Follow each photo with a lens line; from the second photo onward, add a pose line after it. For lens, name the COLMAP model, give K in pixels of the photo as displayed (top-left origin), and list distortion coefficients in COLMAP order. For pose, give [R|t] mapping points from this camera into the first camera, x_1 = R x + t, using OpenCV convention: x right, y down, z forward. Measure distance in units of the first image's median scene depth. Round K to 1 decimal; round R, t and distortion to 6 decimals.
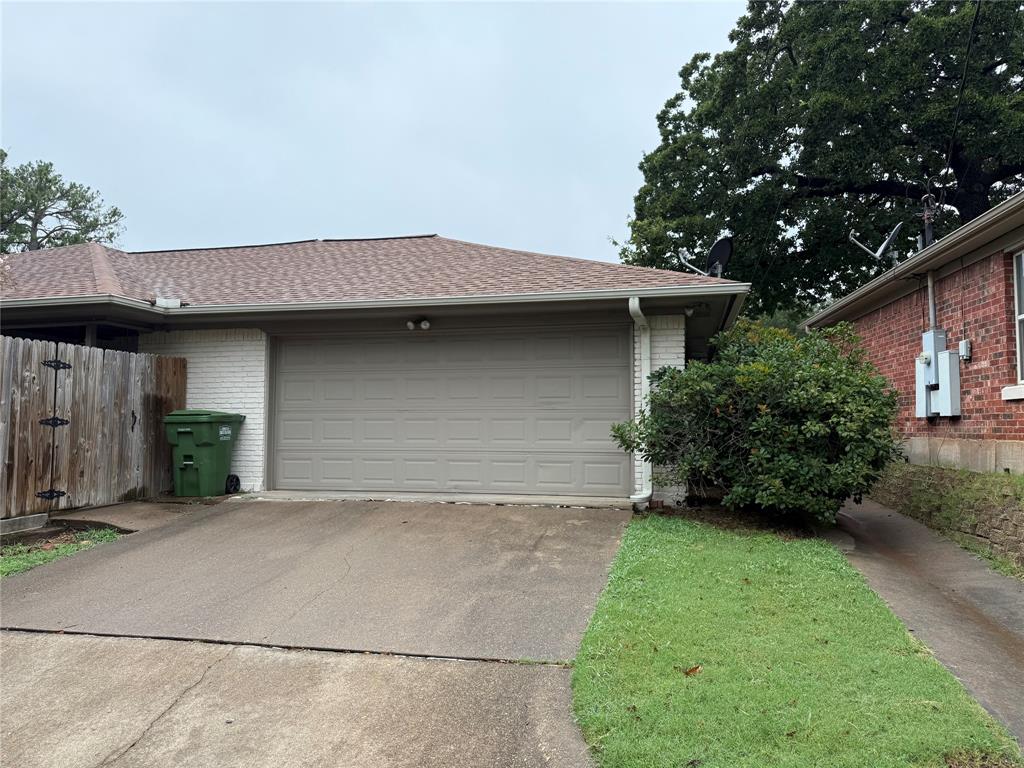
lens RADIAL K [[734.3, 0, 512.0], [0, 734.3, 384.0], [0, 0, 1]] dist [0.103981, -0.161119]
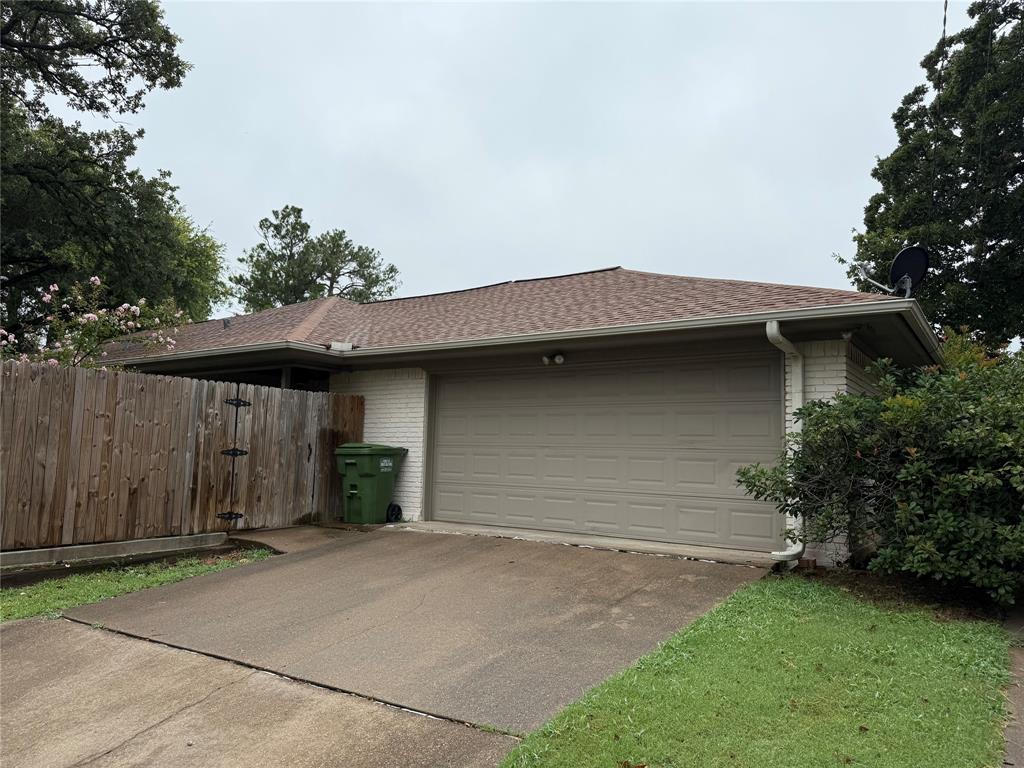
lens RADIAL K [[734.3, 0, 512.0], [0, 734.3, 384.0], [0, 0, 1]] dist [0.103981, -0.161119]
pose [[0.933987, -0.014507, -0.357012, 0.190205], [-0.002646, 0.998867, -0.047511, -0.001177], [0.357297, 0.045320, 0.932891, 0.073473]]
